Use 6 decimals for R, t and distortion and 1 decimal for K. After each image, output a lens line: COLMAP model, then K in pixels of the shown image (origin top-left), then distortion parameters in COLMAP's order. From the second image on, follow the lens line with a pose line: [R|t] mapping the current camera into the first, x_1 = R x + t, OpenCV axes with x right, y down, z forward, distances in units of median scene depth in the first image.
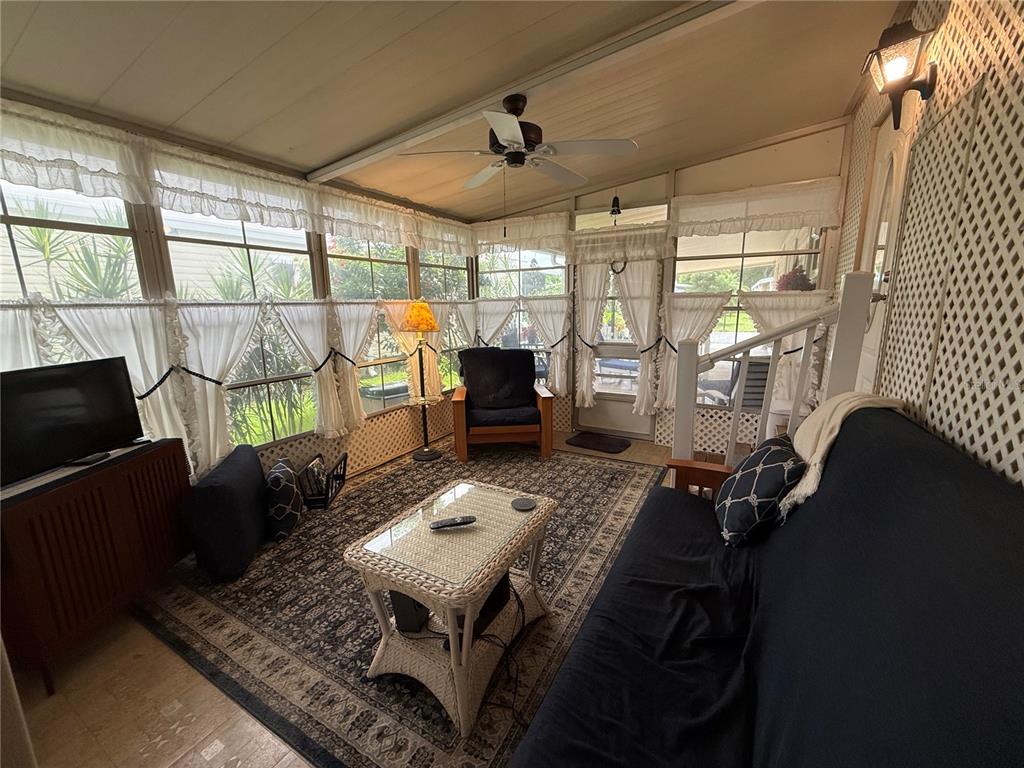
lens RADIAL K [[409.2, 0, 511.4], [0, 409.2, 385.2], [0, 0, 1]] dist [-0.001026, 0.000962]
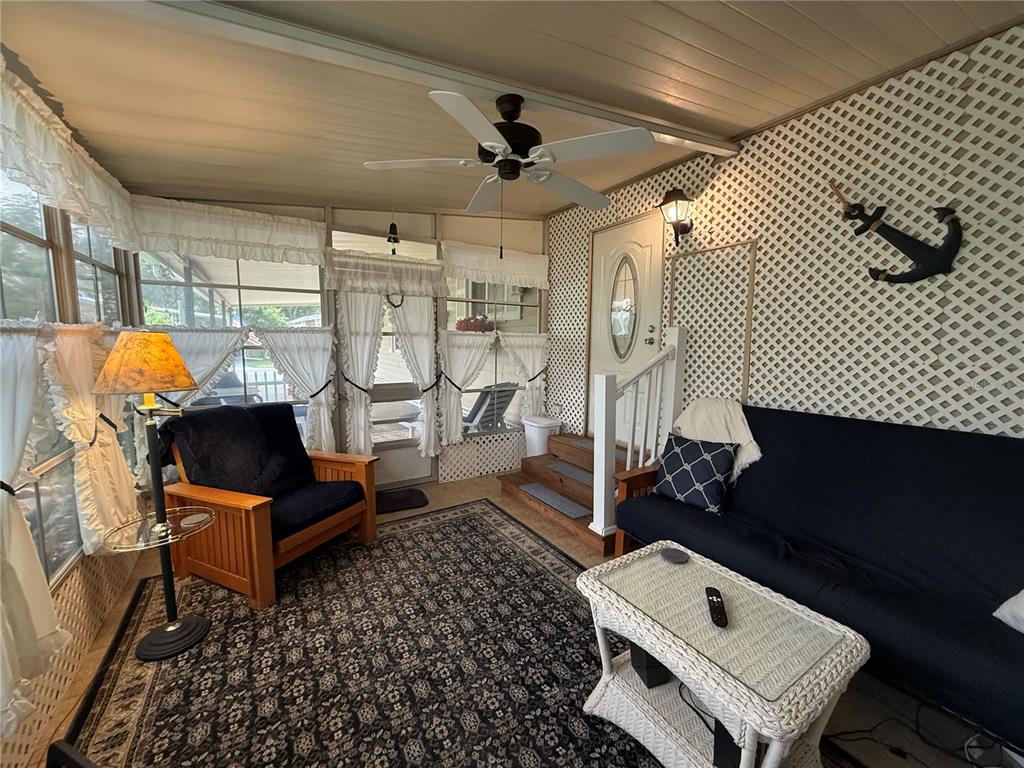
lens RADIAL K [[409.2, 0, 511.7], [0, 409.2, 384.5], [0, 0, 1]] dist [-0.001026, 0.000962]
pose [[0.478119, -0.079883, 0.874655, -0.430842], [0.154398, 0.987991, 0.005835, -0.072931], [-0.864618, 0.132255, 0.484711, 0.376300]]
